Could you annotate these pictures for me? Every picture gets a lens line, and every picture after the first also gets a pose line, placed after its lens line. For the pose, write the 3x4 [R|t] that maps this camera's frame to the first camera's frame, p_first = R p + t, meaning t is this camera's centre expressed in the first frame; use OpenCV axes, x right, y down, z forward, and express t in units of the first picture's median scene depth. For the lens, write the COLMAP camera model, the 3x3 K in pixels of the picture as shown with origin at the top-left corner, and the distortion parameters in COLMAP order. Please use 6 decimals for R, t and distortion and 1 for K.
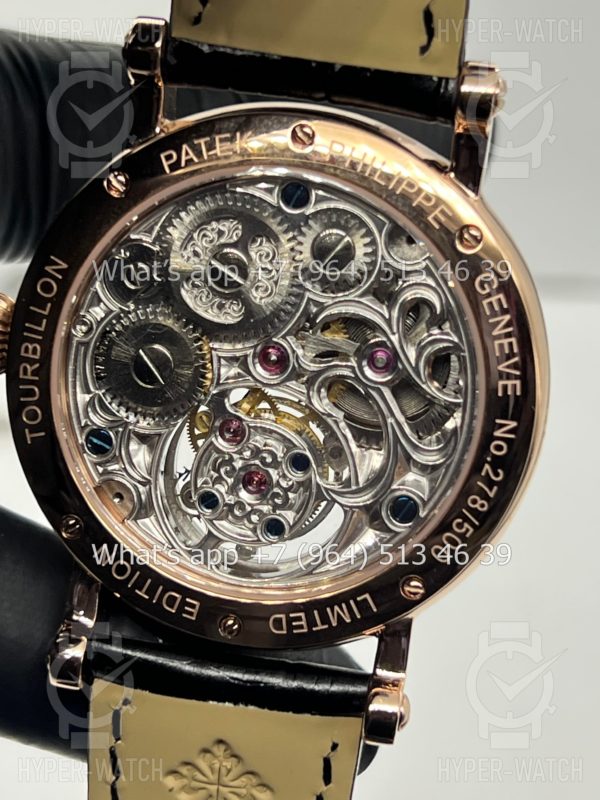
lens RADIAL K [[1791.0, 0, 298.9], [0, 1791.0, 399.9], [0, 0, 1]] dist [-0.018084, 0.065406]
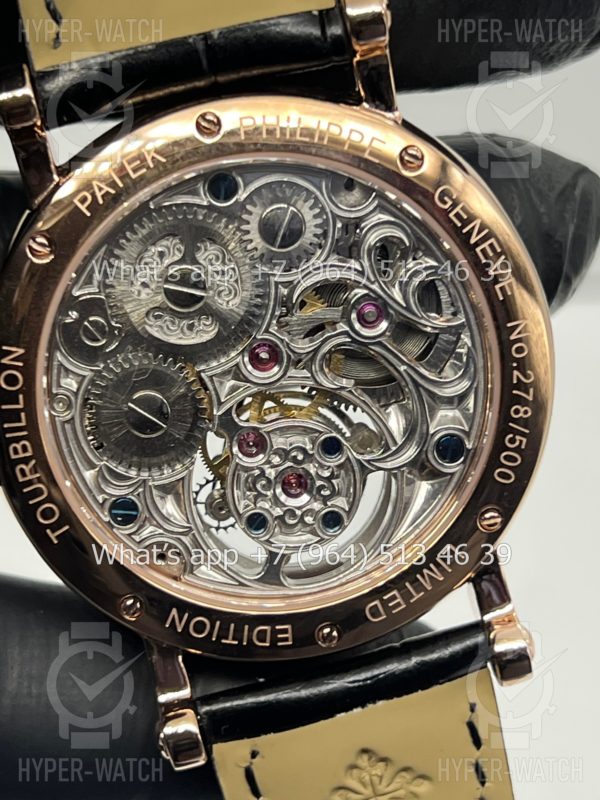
lens RADIAL K [[1791.0, 0, 298.9], [0, 1791.0, 399.9], [0, 0, 1]] dist [-0.018084, 0.065406]
pose [[0.910181, -0.390909, 0.136971, -0.135964], [0.388333, 0.920362, 0.046174, -0.038373], [-0.144113, 0.011164, 0.989498, 0.063024]]
